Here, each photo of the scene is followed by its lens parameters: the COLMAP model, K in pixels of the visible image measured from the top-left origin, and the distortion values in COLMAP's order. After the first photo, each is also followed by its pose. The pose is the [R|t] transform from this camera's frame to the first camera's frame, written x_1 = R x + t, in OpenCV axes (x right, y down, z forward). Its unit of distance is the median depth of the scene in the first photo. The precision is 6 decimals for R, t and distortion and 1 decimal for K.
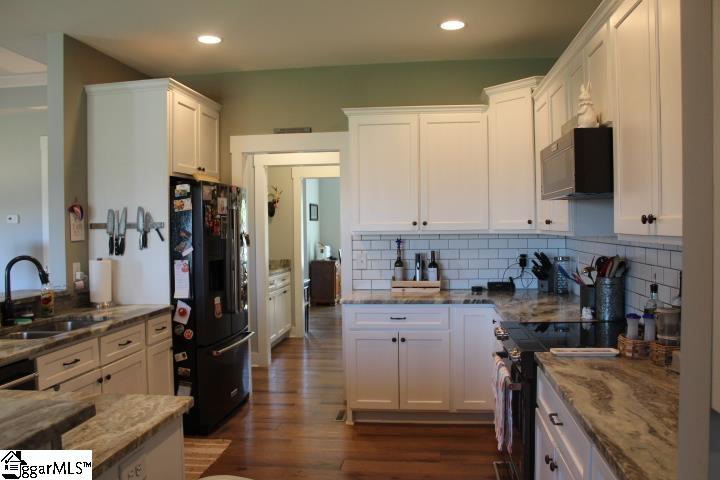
lens RADIAL K [[596.2, 0, 360.0], [0, 596.2, 240.0], [0, 0, 1]] dist [-0.194010, 0.119168]
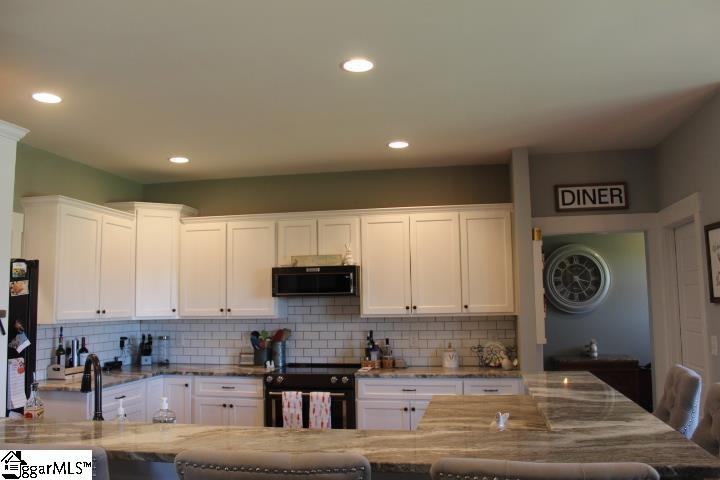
lens RADIAL K [[596.2, 0, 360.0], [0, 596.2, 240.0], [0, 0, 1]] dist [-0.194010, 0.119168]
pose [[0.087335, 0.115346, 0.989479, -1.026518], [0.041247, 0.992003, -0.119281, -0.014458], [-0.995325, 0.051230, 0.081879, 0.471358]]
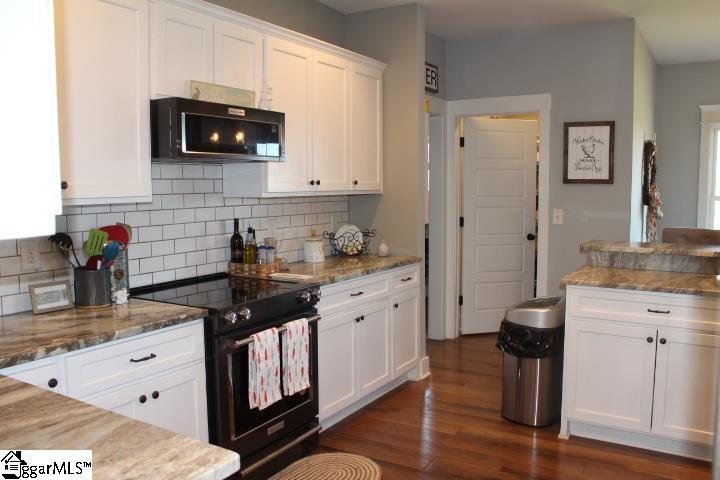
lens RADIAL K [[611.8, 0, 360.0], [0, 611.8, 240.0], [0, 0, 1]] dist [-0.108654, -0.000763]
pose [[-0.913849, -0.019029, 0.405607, -0.211491], [0.027574, 0.993687, 0.108743, -0.029792], [-0.405116, 0.110559, -0.907556, 1.276301]]
